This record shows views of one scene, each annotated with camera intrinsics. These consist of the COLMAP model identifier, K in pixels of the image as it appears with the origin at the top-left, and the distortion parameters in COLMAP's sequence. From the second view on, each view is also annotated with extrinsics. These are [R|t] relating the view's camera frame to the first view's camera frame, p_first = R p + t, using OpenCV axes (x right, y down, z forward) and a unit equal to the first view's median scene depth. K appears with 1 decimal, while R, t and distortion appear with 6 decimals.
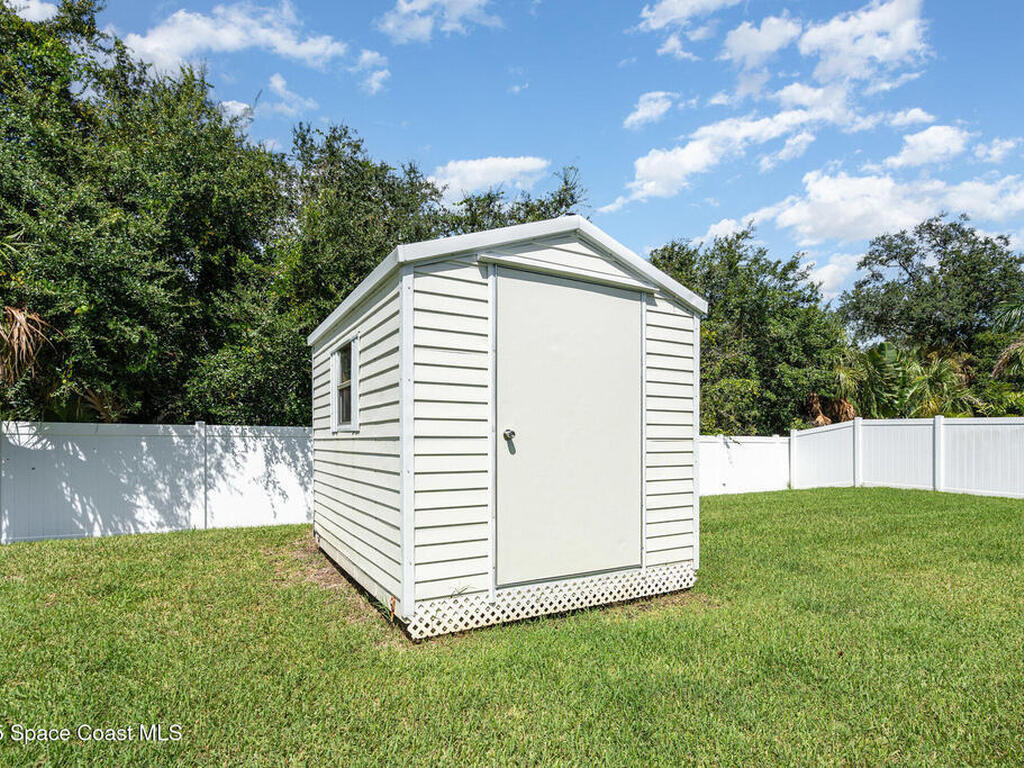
lens RADIAL K [[535.7, 0, 512.0], [0, 535.7, 384.0], [0, 0, 1]] dist [0.013240, -0.000184]
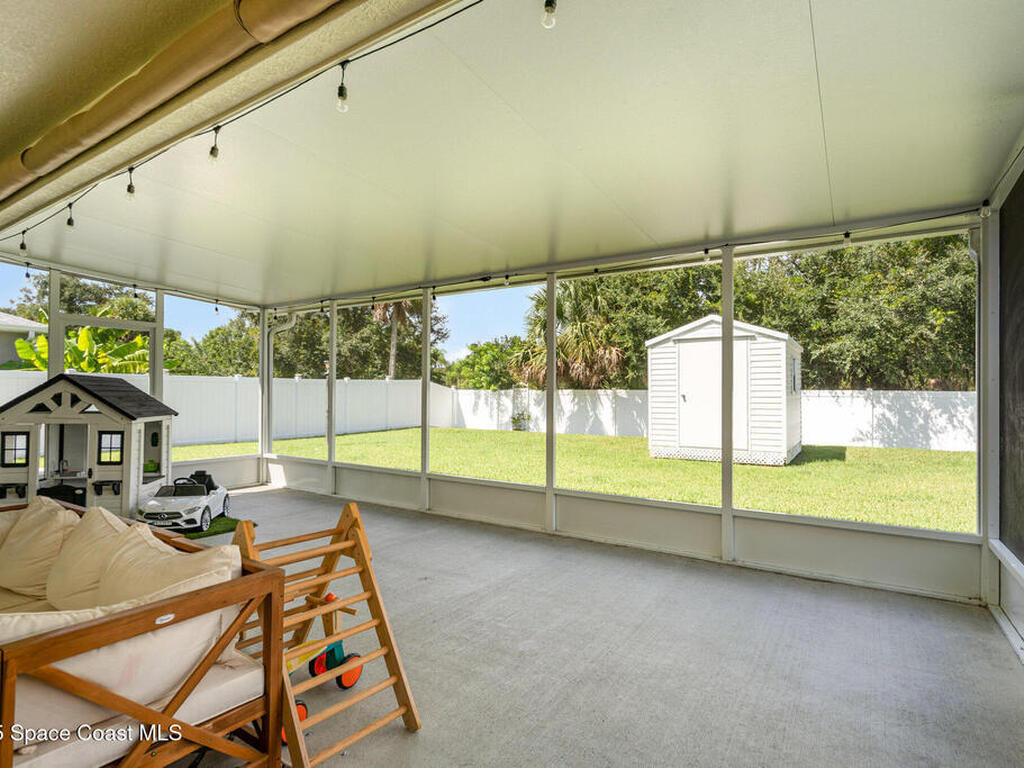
lens RADIAL K [[535.7, 0, 512.0], [0, 535.7, 384.0], [0, 0, 1]] dist [0.013240, -0.000184]
pose [[0.451866, -0.016390, -0.891935, 2.049696], [0.096721, 0.994837, 0.030719, -0.143870], [0.886827, -0.100150, 0.451118, -1.118960]]
